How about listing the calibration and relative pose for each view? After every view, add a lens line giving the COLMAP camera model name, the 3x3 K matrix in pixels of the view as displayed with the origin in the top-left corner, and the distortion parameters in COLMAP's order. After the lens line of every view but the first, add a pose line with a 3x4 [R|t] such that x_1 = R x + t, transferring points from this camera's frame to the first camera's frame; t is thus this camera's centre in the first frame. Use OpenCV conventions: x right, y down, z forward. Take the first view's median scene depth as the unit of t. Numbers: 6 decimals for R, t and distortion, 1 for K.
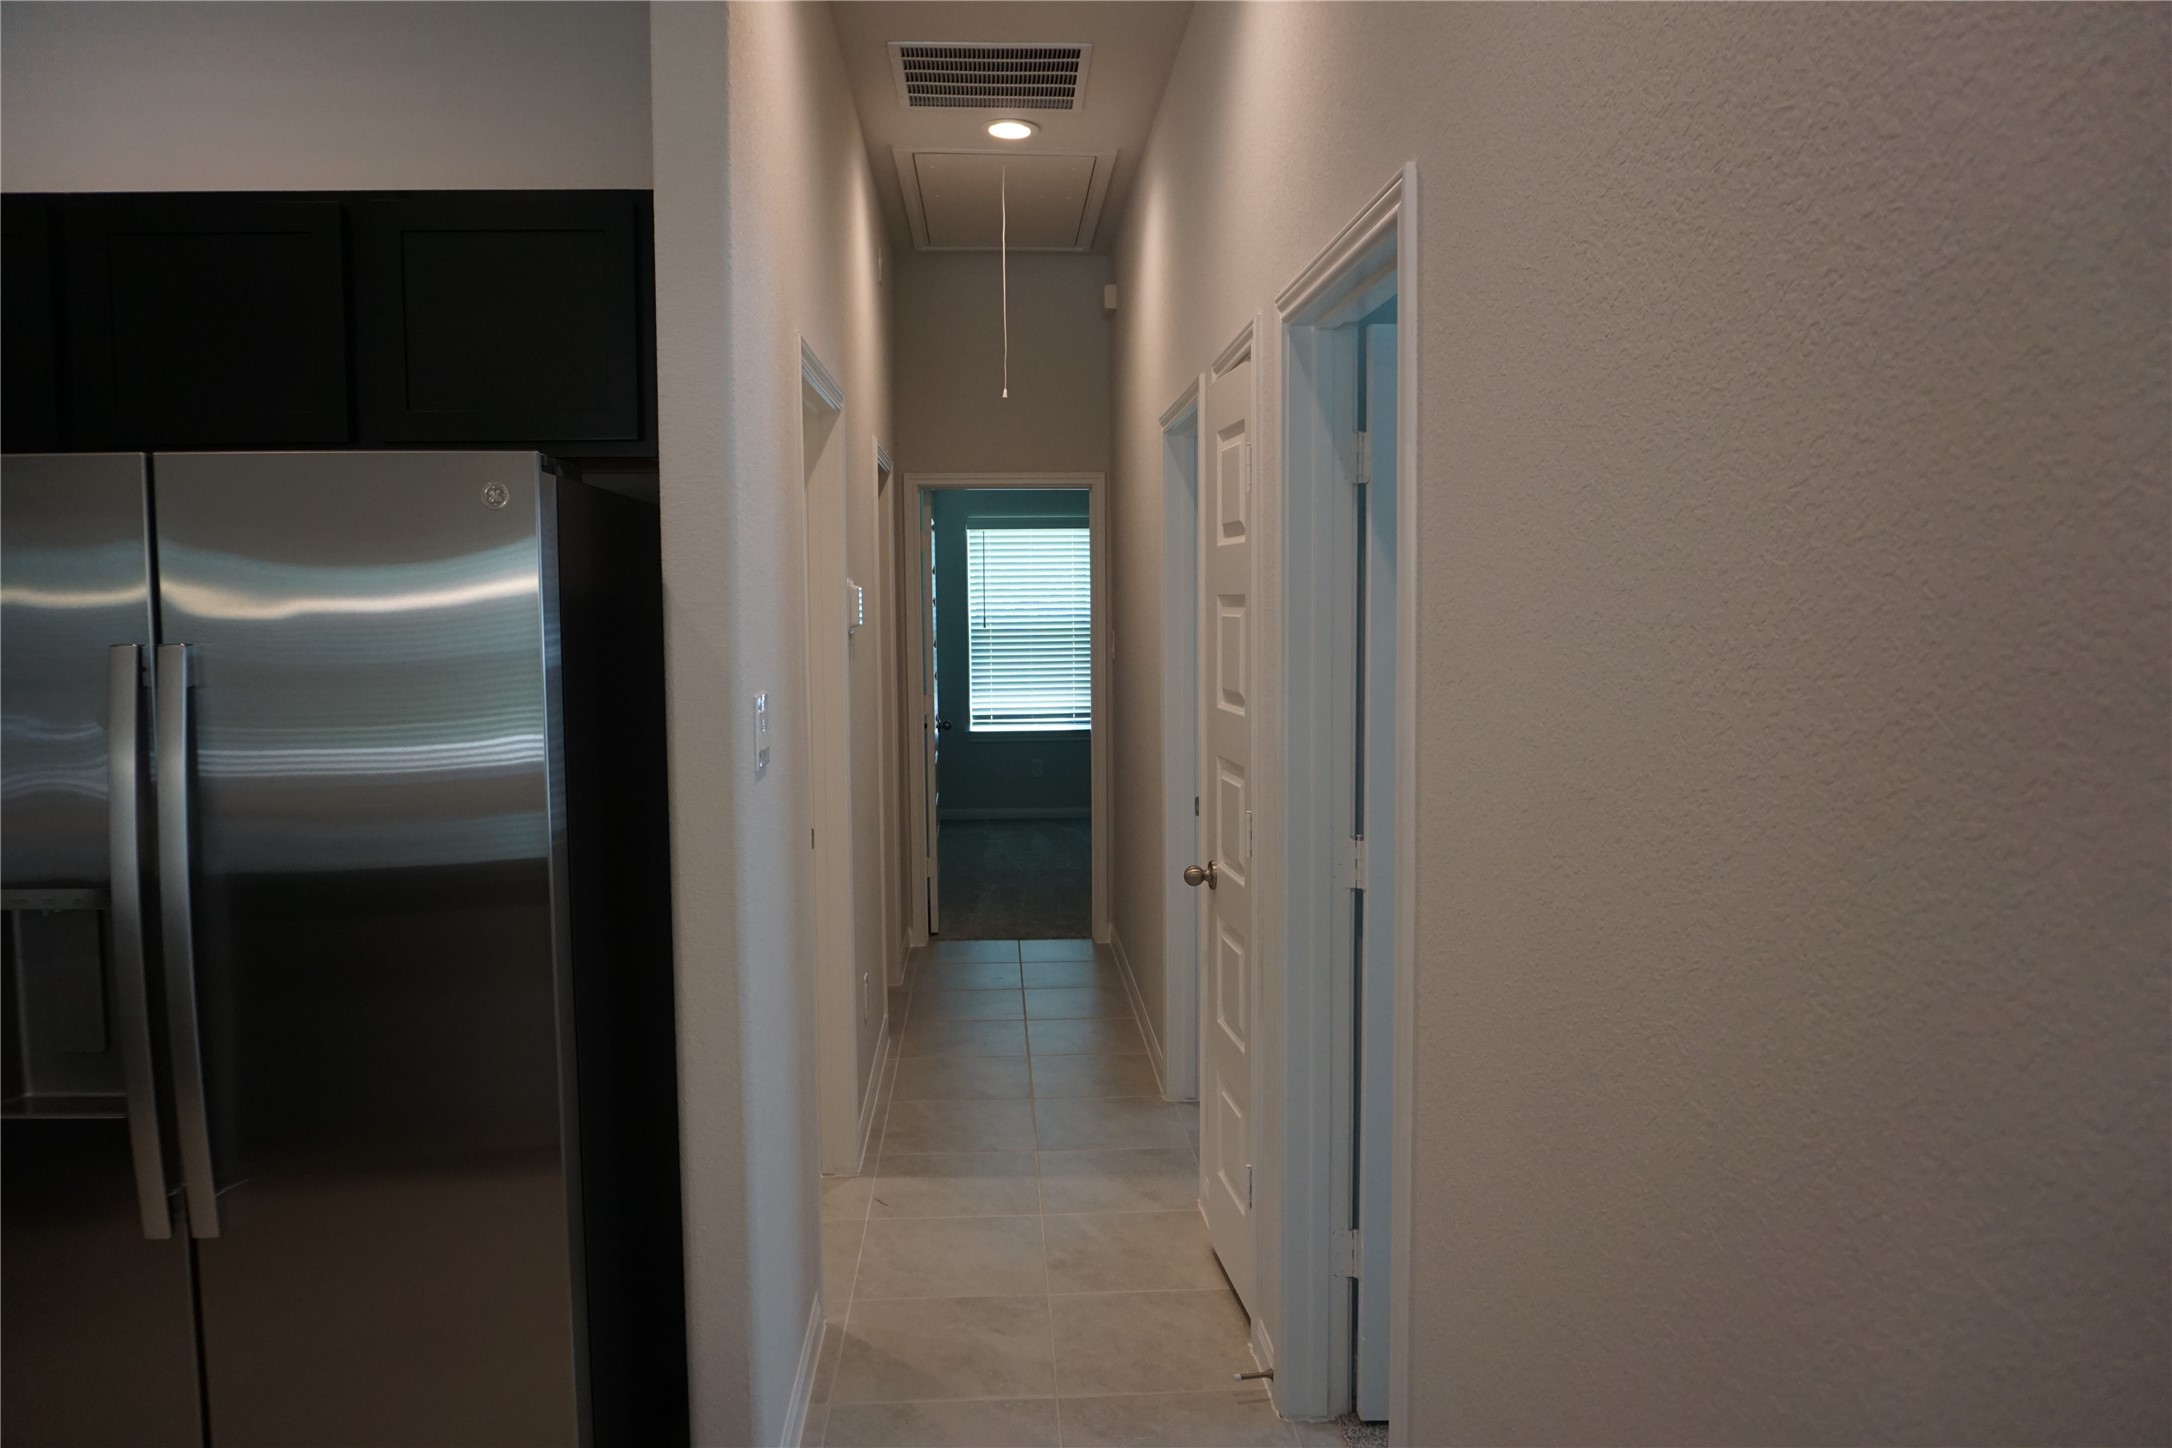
lens RADIAL K [[1500.6, 0, 1071.7], [0, 1500.6, 709.3], [0, 0, 1]] dist [-0.065535, 0.033894]
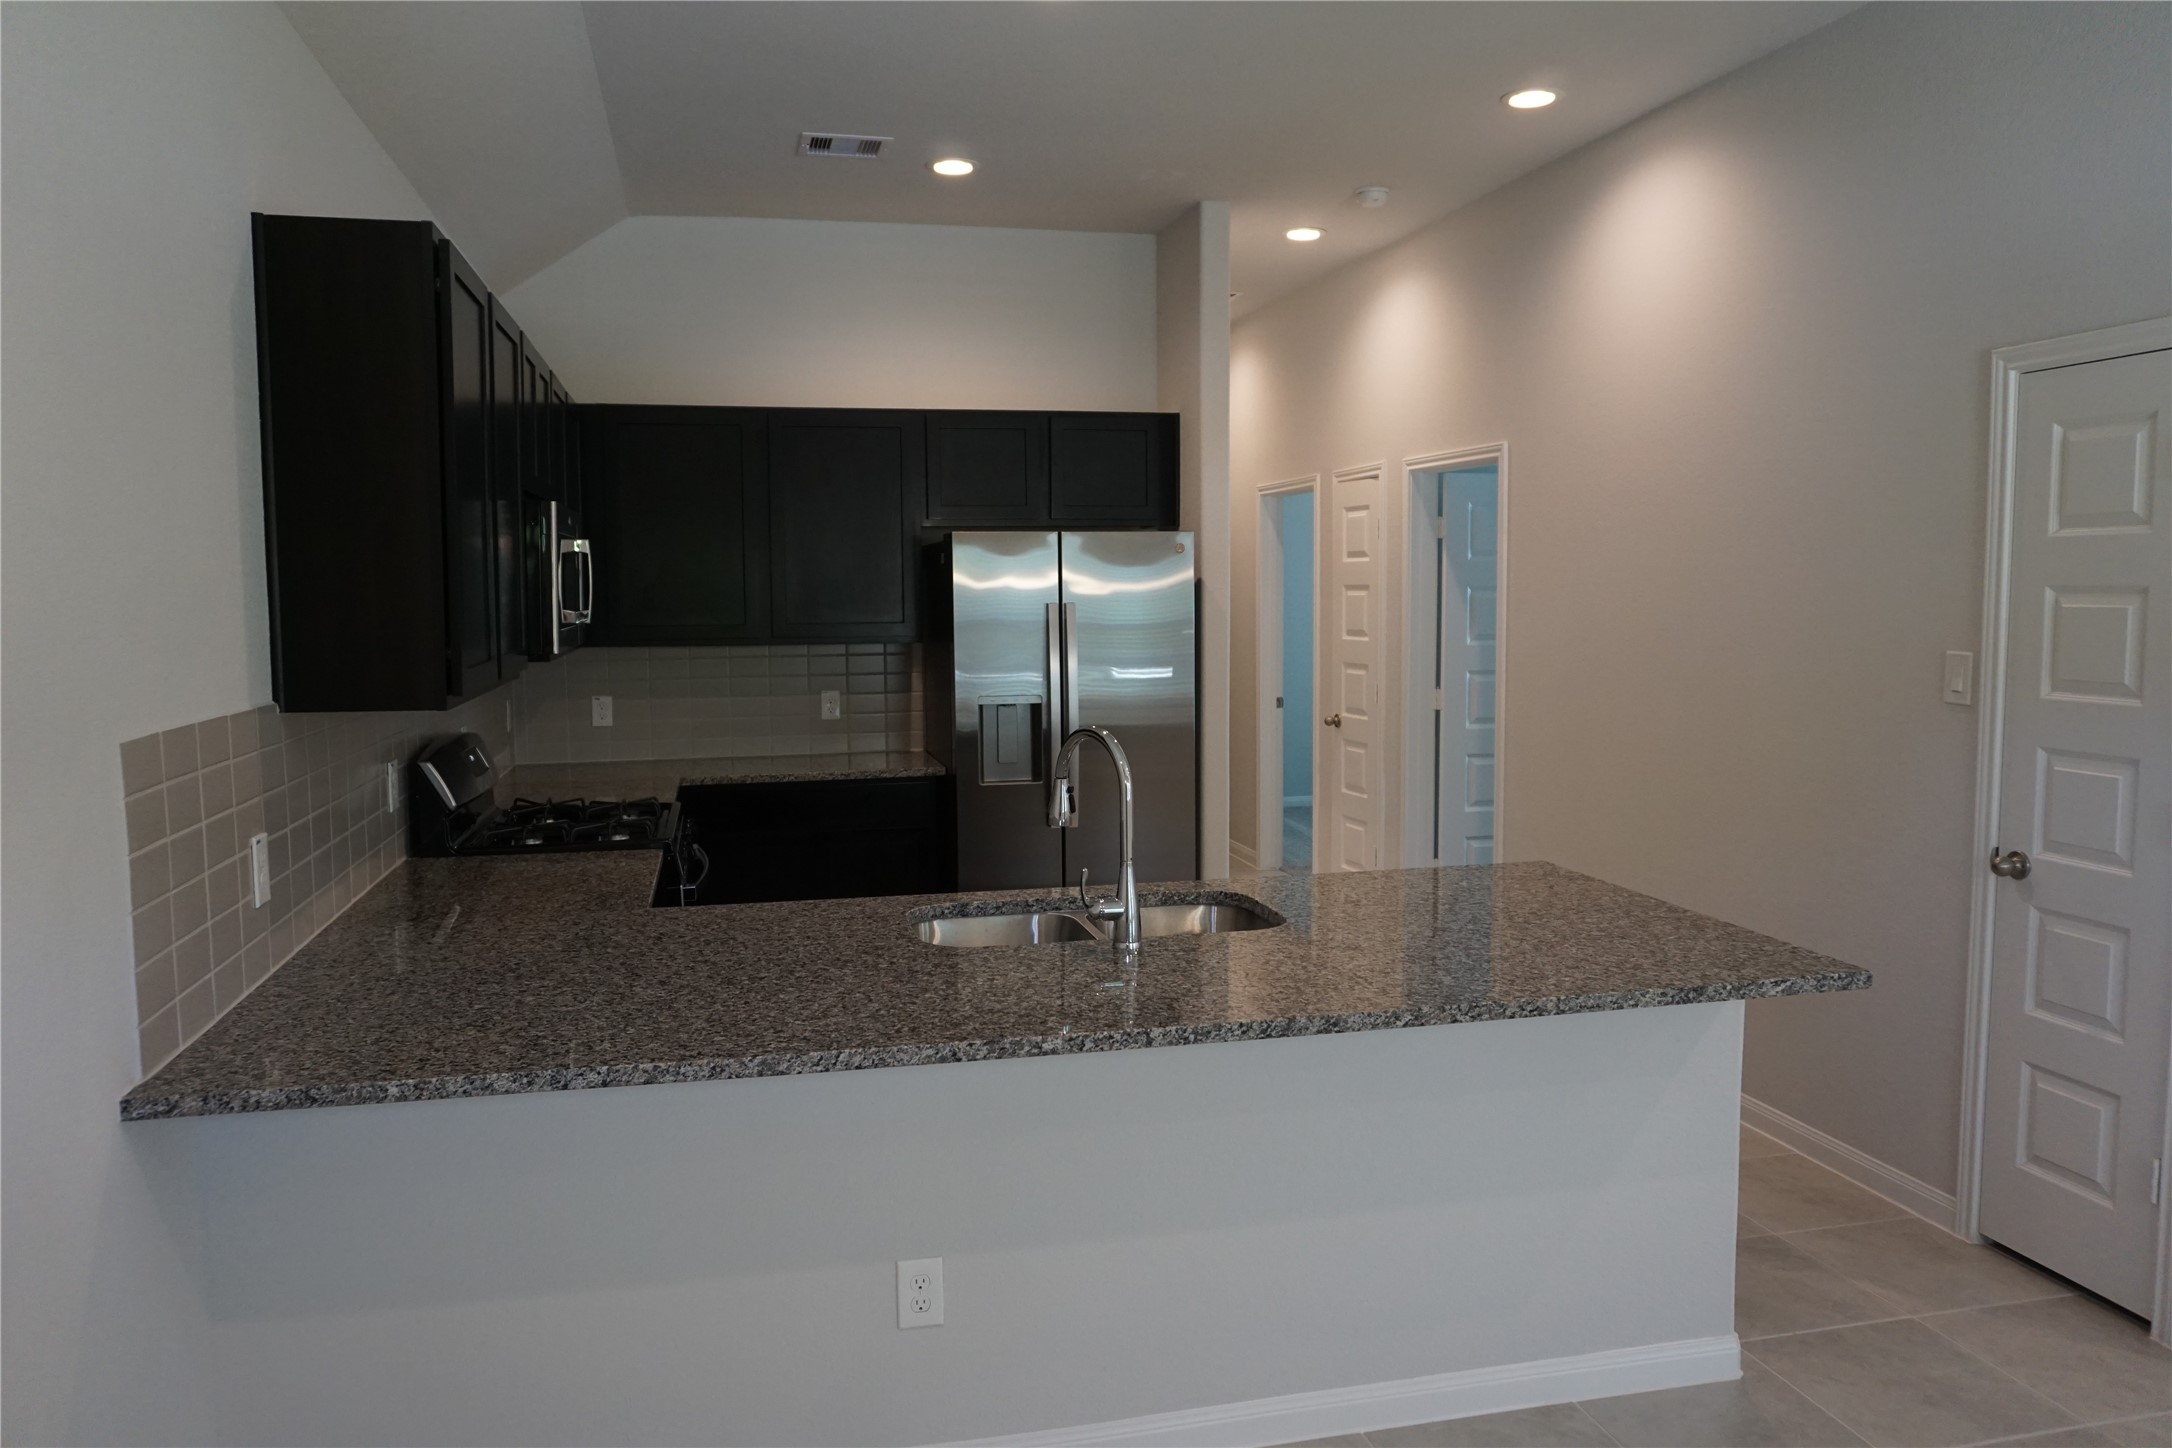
lens RADIAL K [[1500.6, 0, 1089.0], [0, 1500.6, 718.7], [0, 0, 1]] dist [-0.065535, 0.033894]
pose [[0.983924, -0.013144, 0.178101, -0.769051], [0.010728, 0.999837, 0.014521, 0.093279], [-0.178263, -0.012376, 0.983905, -1.222684]]
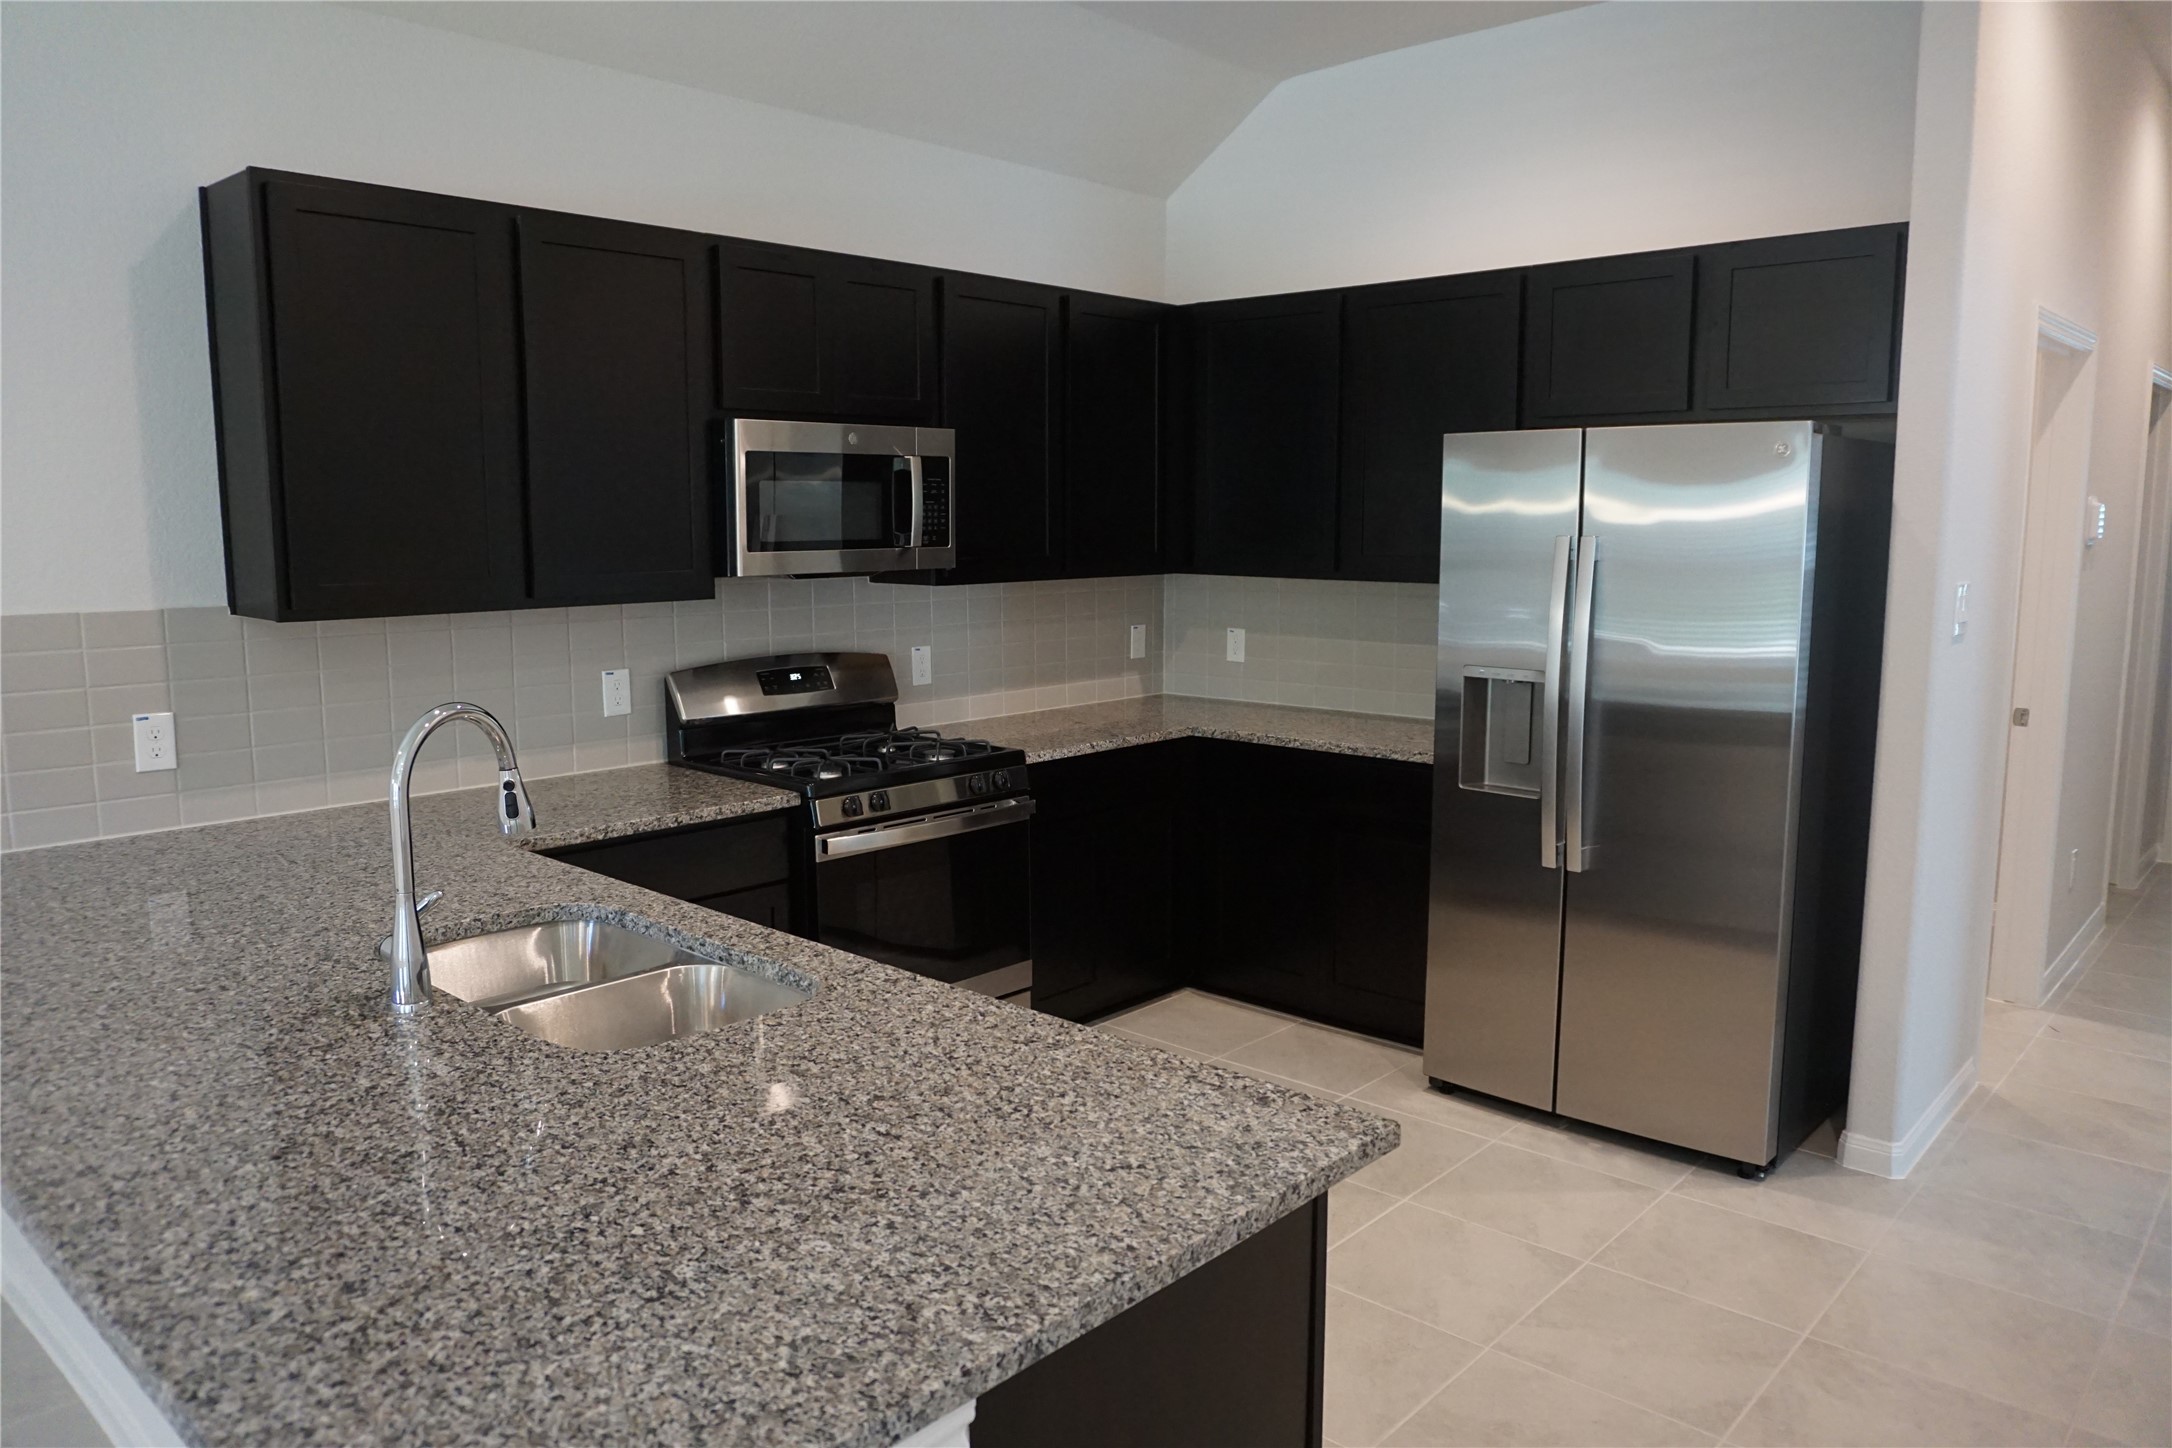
lens RADIAL K [[1500.6, 0, 1071.7], [0, 1500.6, 706.7], [0, 0, 1]] dist [-0.065535, 0.033894]
pose [[0.696194, 0.099048, -0.710987, 0.184042], [-0.054466, 0.994869, 0.085263, 0.029915], [0.715784, -0.020635, 0.698017, -0.511090]]
